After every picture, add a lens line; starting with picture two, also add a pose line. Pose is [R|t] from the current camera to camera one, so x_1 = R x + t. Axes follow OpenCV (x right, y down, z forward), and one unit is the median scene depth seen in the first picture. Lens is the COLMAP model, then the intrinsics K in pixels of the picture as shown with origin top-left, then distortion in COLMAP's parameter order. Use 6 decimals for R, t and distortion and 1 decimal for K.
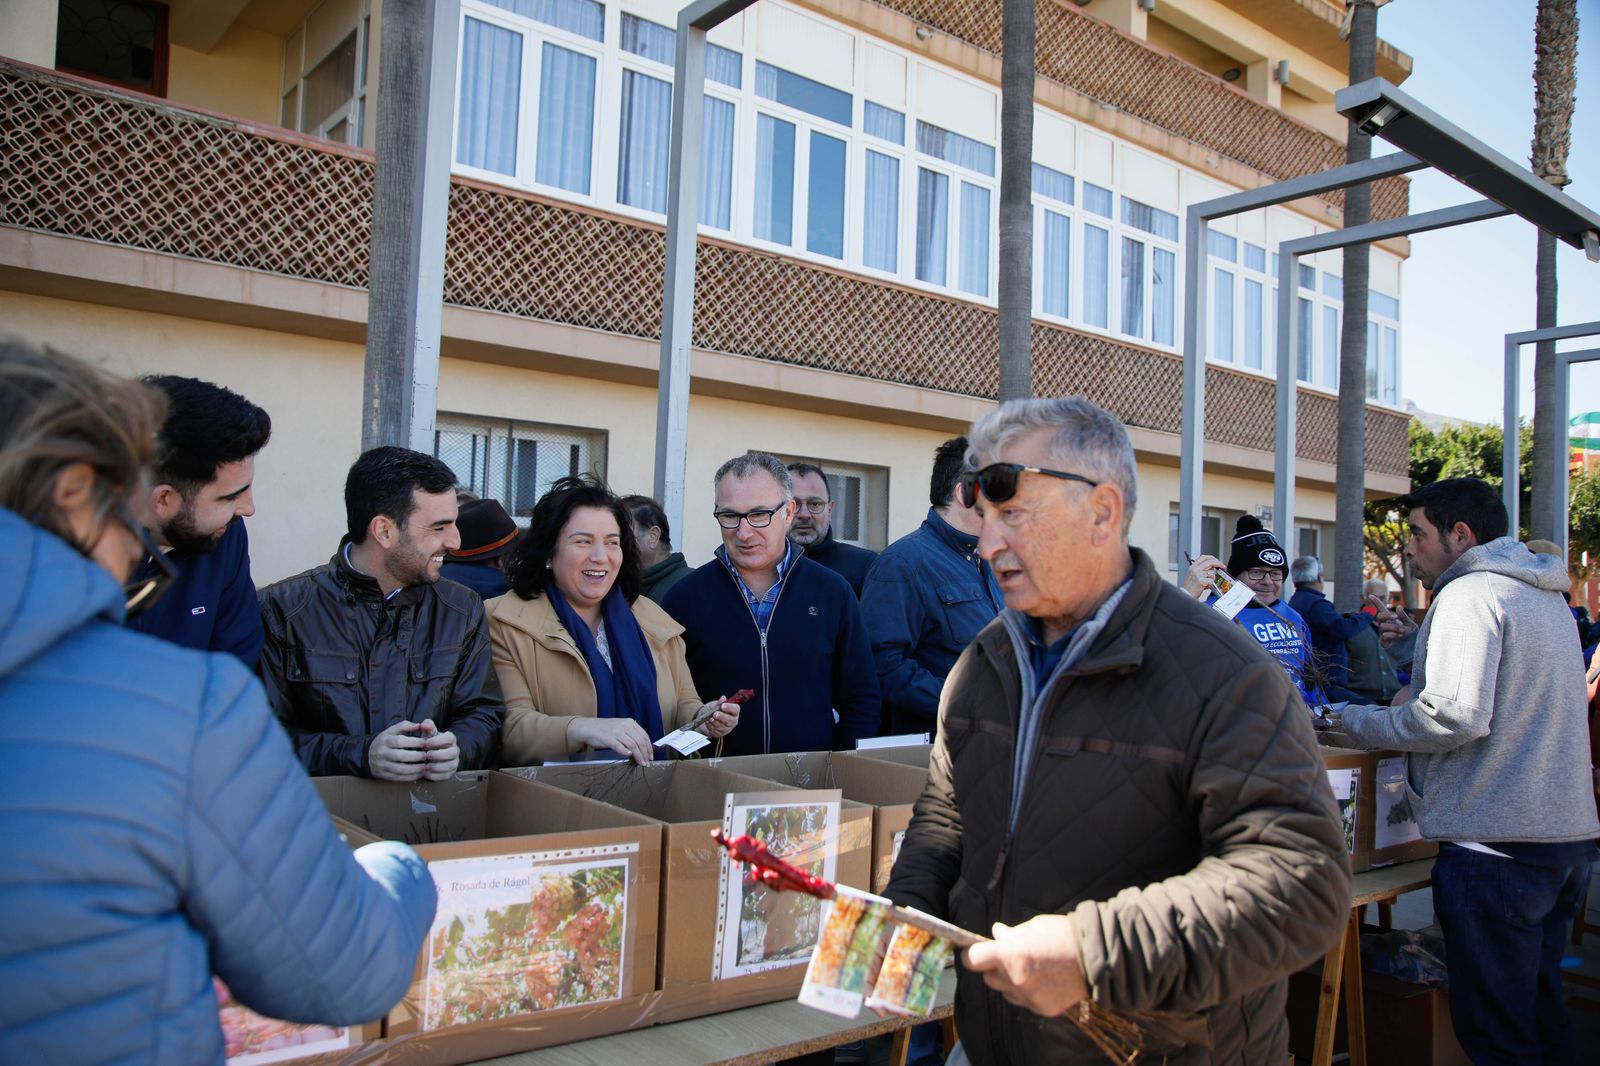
lens RADIAL K [[1074.4, 0, 729.9], [0, 1074.4, 591.5], [0, 0, 1]] dist [-0.038025, 0.036336]
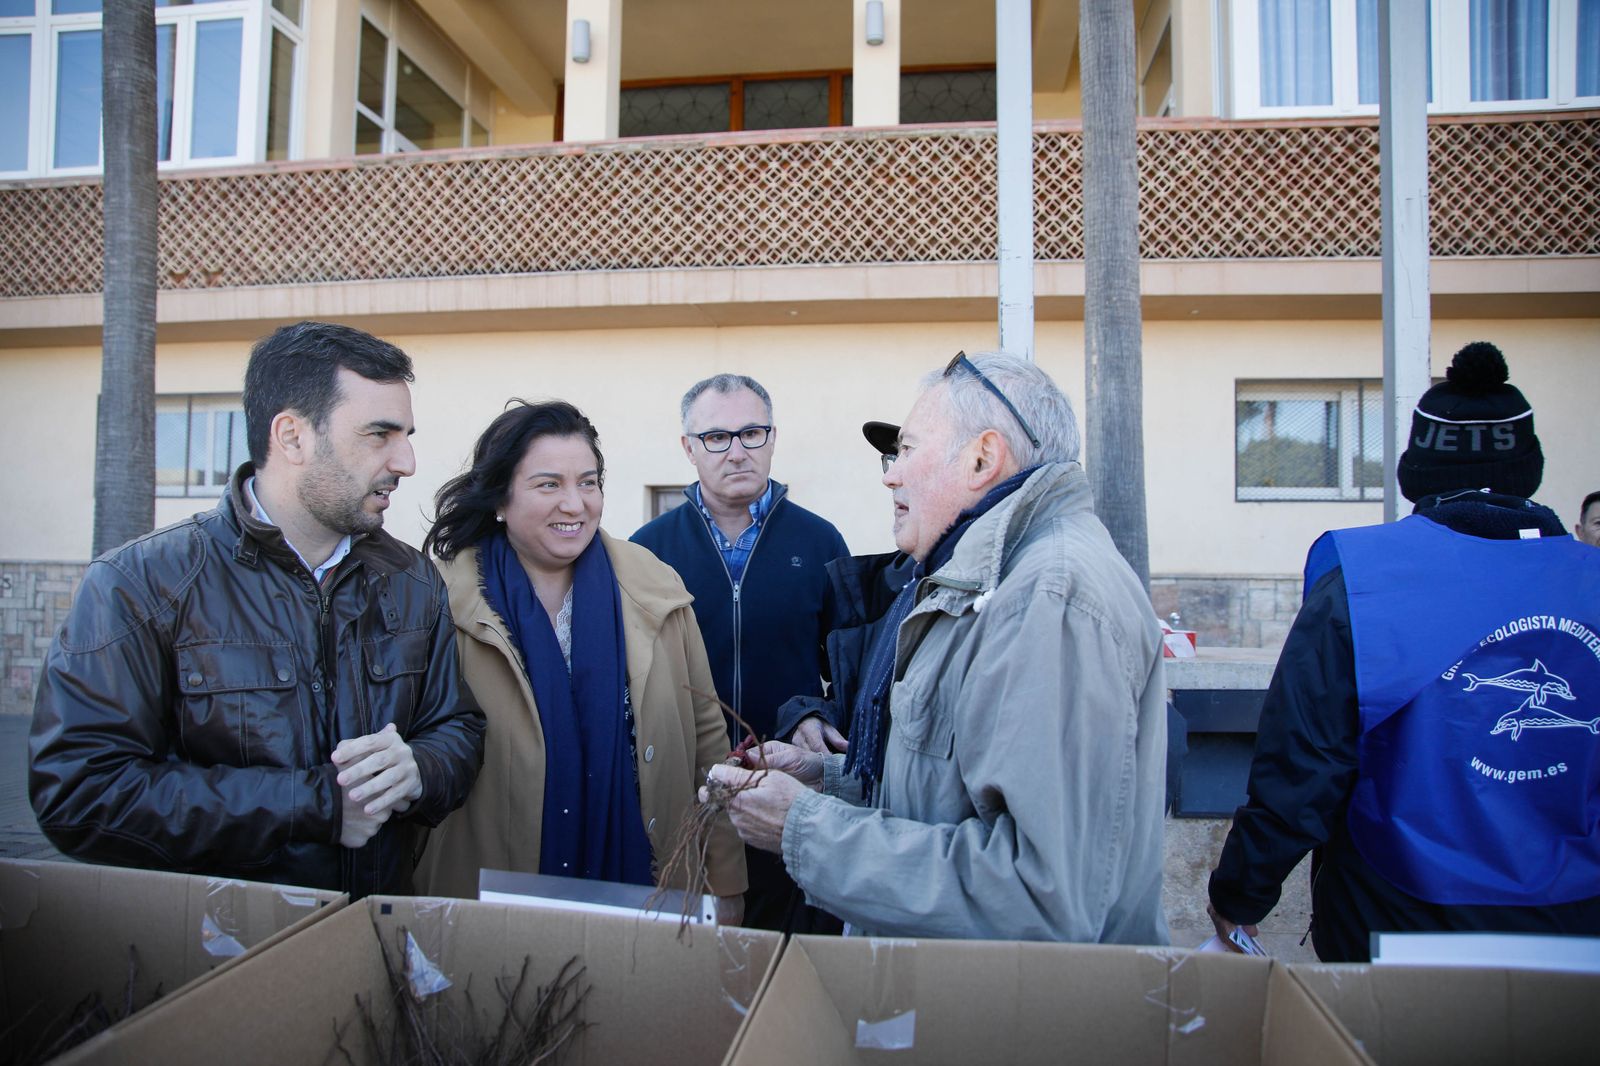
lens RADIAL K [[1102.3, 0, 819.4], [0, 1102.3, 564.6], [0, 0, 1]] dist [-0.073846, 0.025825]
pose [[0.744685, -0.014849, -0.667251, 0.425979], [0.009742, 0.999888, -0.011379, 0.008229], [0.667345, 0.001973, 0.744746, 0.301540]]
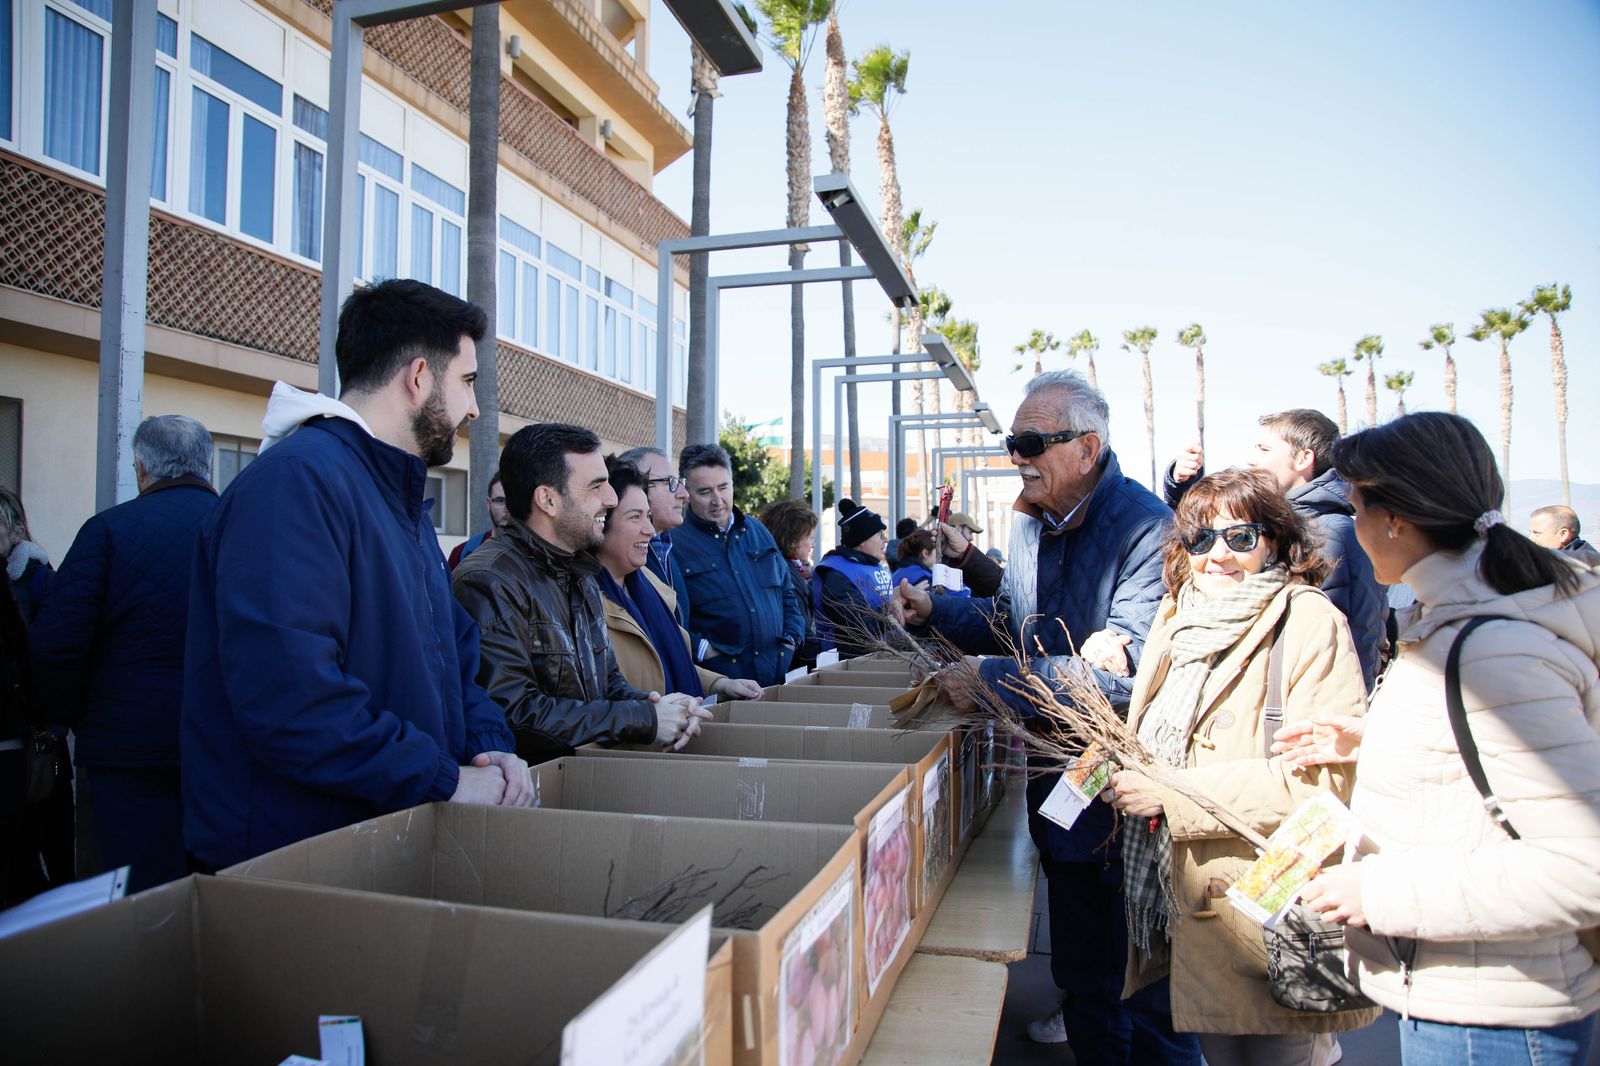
lens RADIAL K [[1135.3, 0, 806.5], [0, 1135.3, 522.4], [0, 0, 1]] dist [-0.007516, 0.007594]
pose [[0.751955, -0.000496, 0.659215, -0.226482], [0.019903, 0.999561, -0.021951, -0.009460], [-0.658914, 0.029627, 0.751634, -0.143599]]
